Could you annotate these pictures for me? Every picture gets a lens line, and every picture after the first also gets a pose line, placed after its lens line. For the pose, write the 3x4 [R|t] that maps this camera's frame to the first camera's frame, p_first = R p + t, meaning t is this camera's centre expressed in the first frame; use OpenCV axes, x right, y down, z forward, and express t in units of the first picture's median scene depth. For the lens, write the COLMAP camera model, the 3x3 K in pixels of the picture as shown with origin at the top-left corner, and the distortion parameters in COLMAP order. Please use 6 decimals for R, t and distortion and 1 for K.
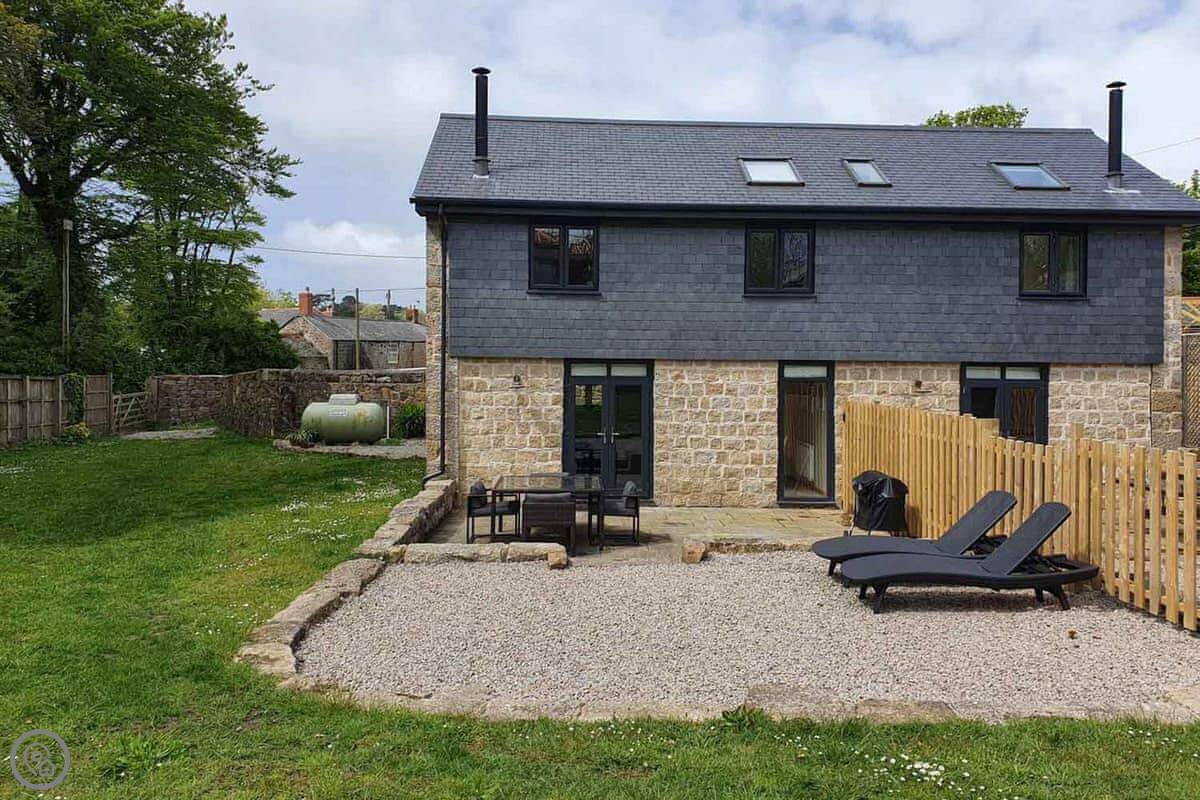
lens RADIAL K [[931.3, 0, 626.6], [0, 931.3, 366.8], [0, 0, 1]] dist [0.094461, -0.136641]
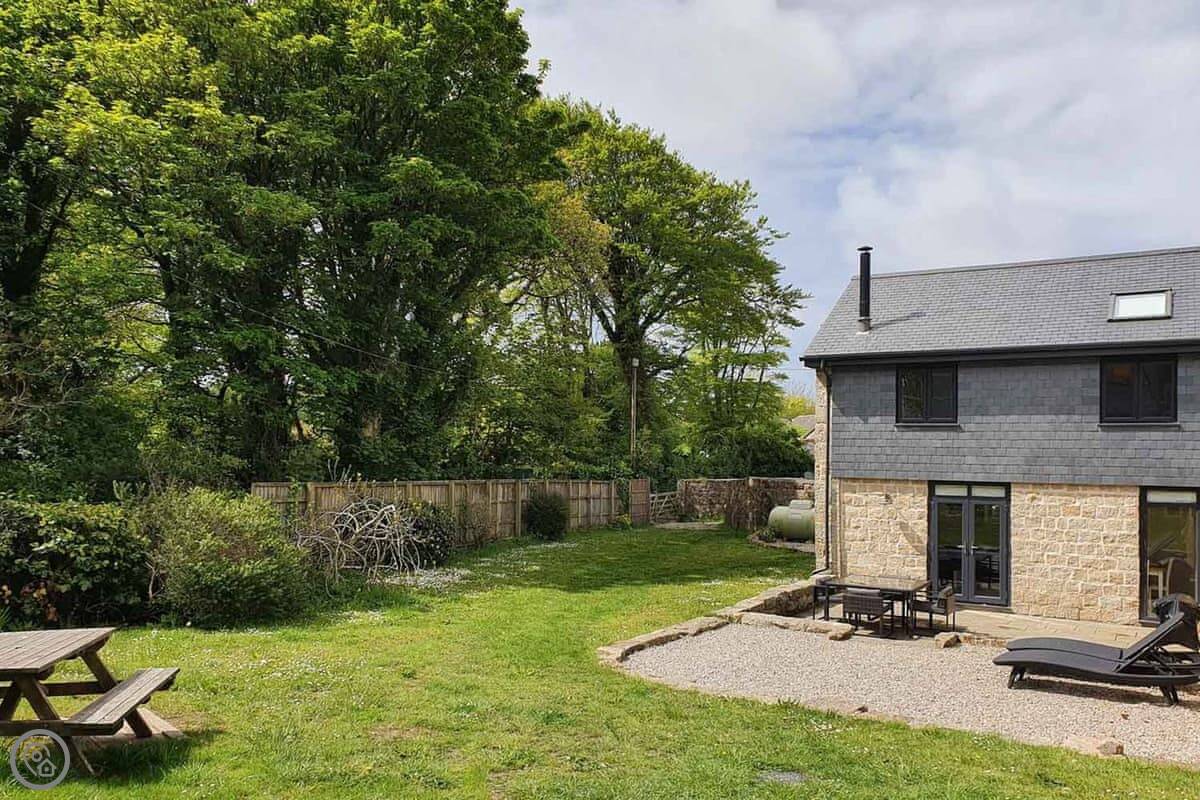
lens RADIAL K [[929.3, 0, 624.2], [0, 929.3, 424.3], [0, 0, 1]] dist [0.094021, -0.151108]
pose [[0.835729, -0.014931, -0.548939, 0.263098], [-0.008352, 0.999169, -0.039893, -0.029075], [0.549078, 0.037925, 0.834910, -0.212388]]
